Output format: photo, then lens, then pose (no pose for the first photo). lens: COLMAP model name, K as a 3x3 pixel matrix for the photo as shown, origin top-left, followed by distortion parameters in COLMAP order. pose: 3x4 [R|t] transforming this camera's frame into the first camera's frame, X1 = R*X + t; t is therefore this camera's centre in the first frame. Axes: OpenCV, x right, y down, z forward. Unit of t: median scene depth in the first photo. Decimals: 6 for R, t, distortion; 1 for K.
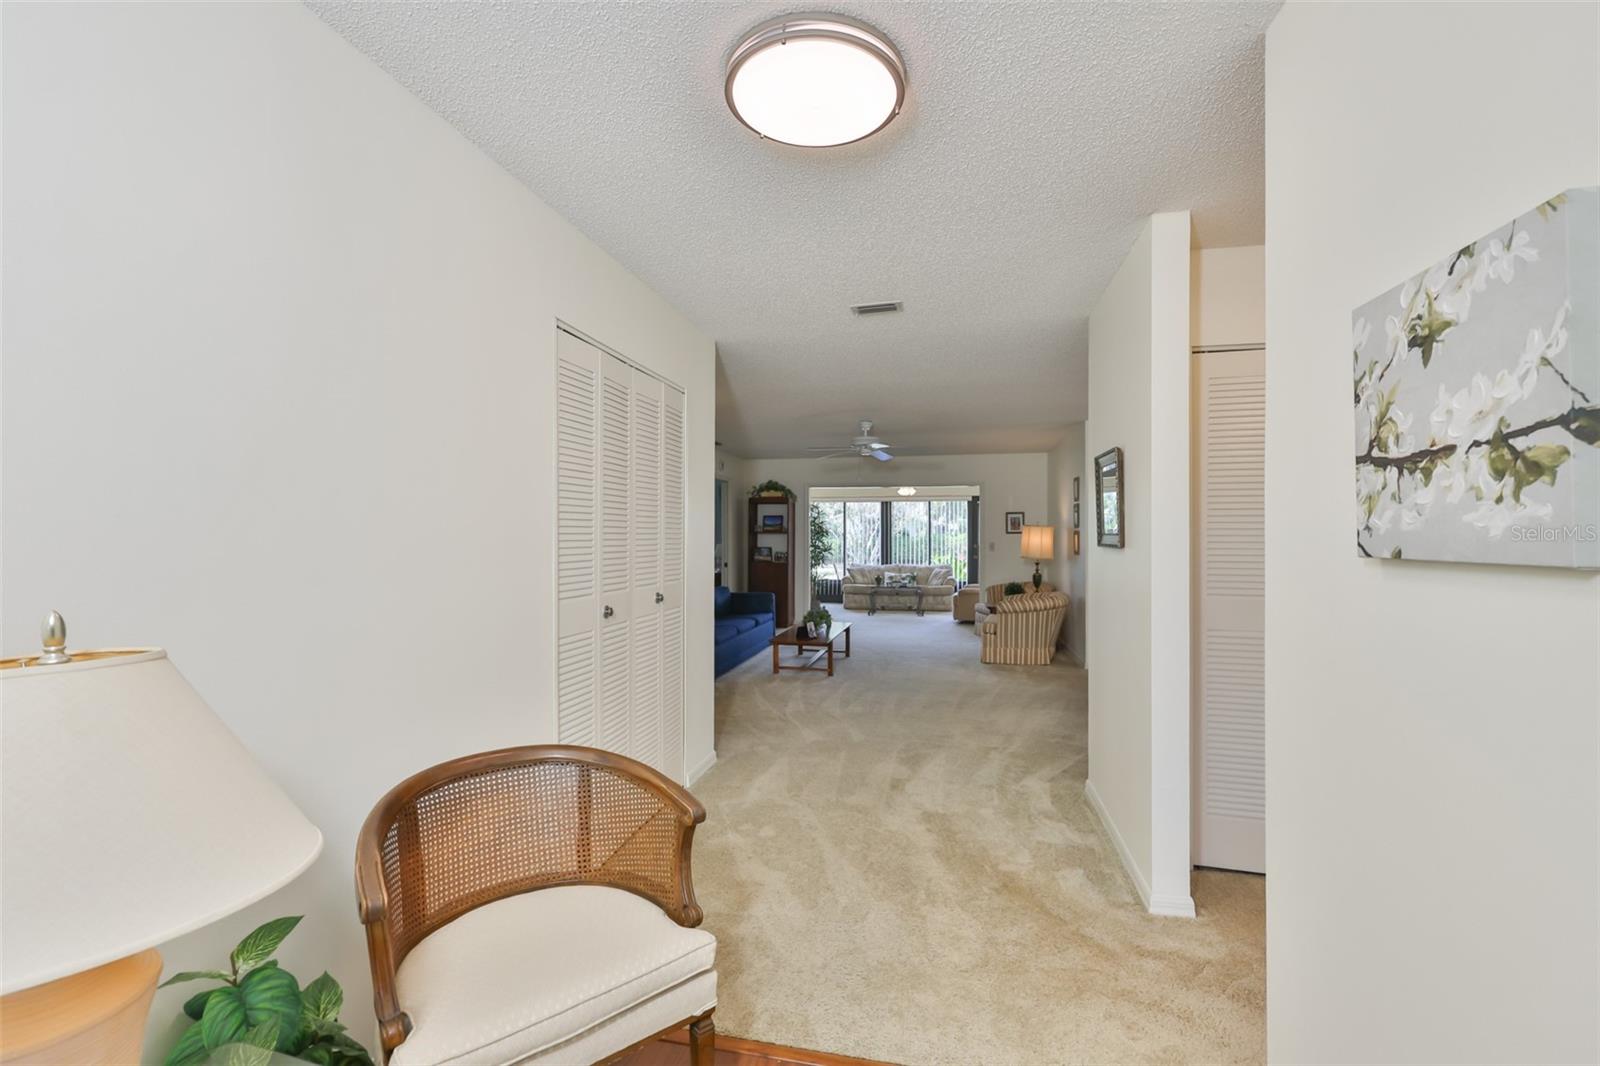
lens RADIAL K [[672.8, 0, 807.8], [0, 672.8, 531.2], [0, 0, 1]] dist [-0.001245, -0.000061]
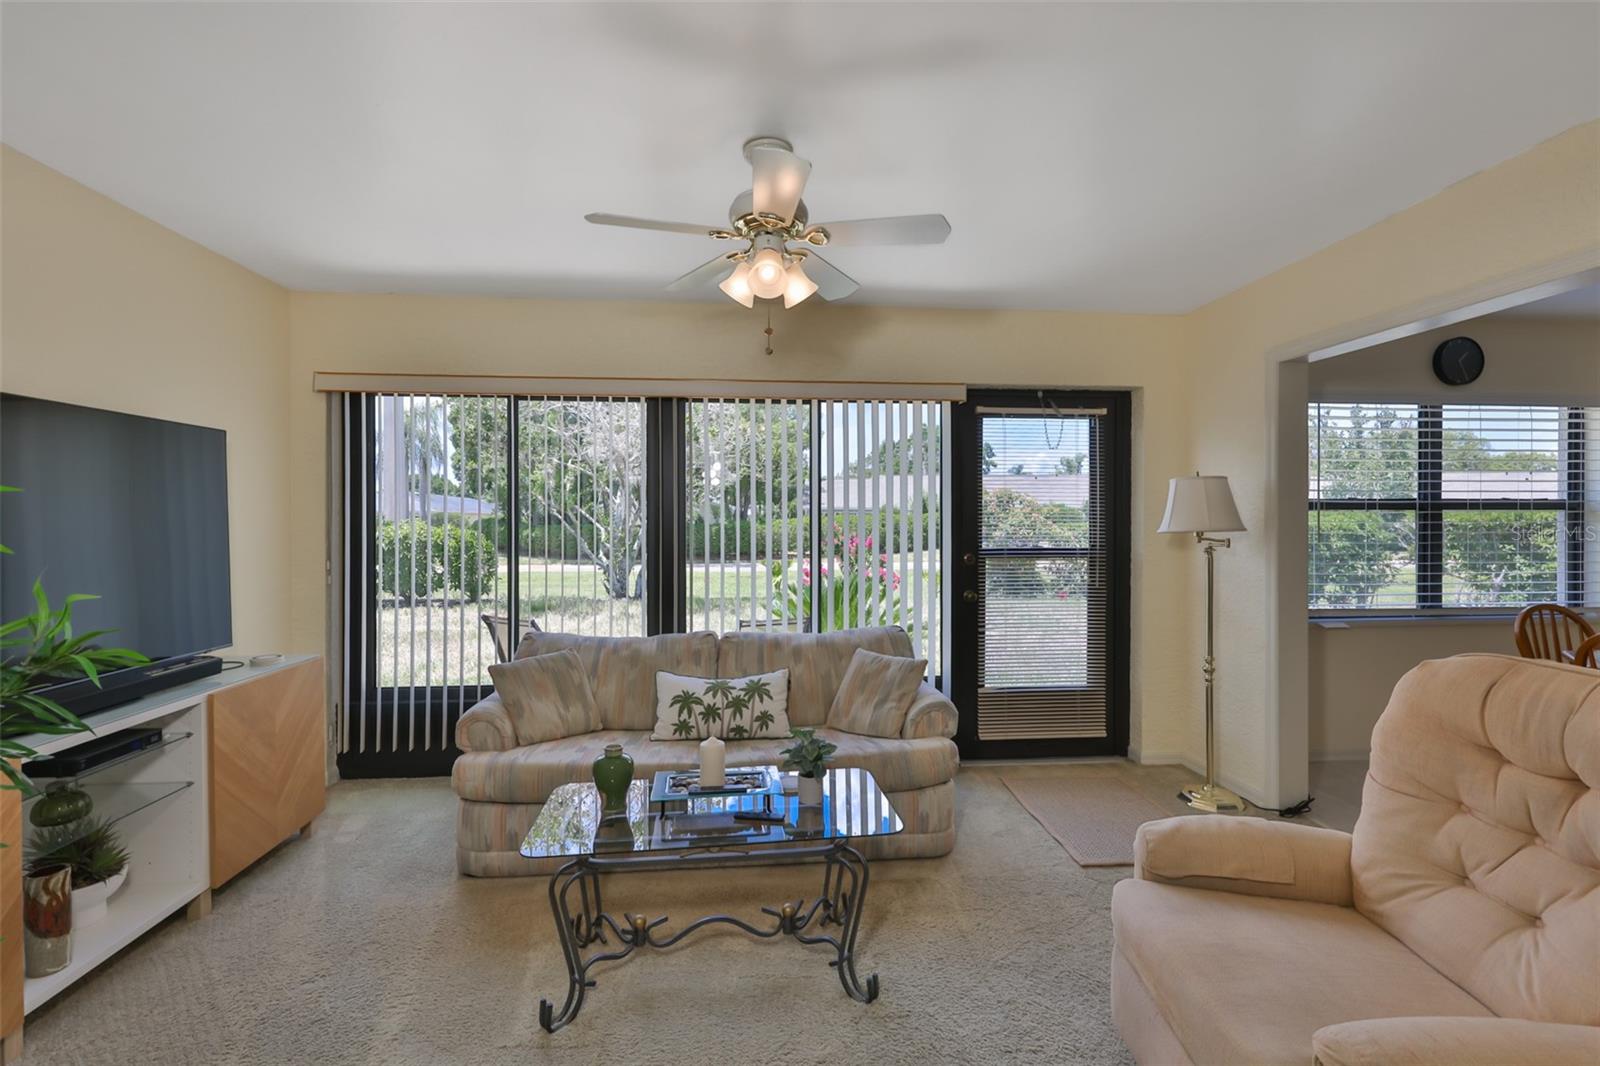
lens RADIAL K [[672.8, 0, 807.8], [0, 672.8, 531.2], [0, 0, 1]] dist [-0.001245, -0.000061]
pose [[0.948951, -0.001601, 0.315419, 0.089634], [-0.000795, 0.999972, 0.007469, 0.007452], [-0.315422, -0.007339, 0.948923, 0.756497]]
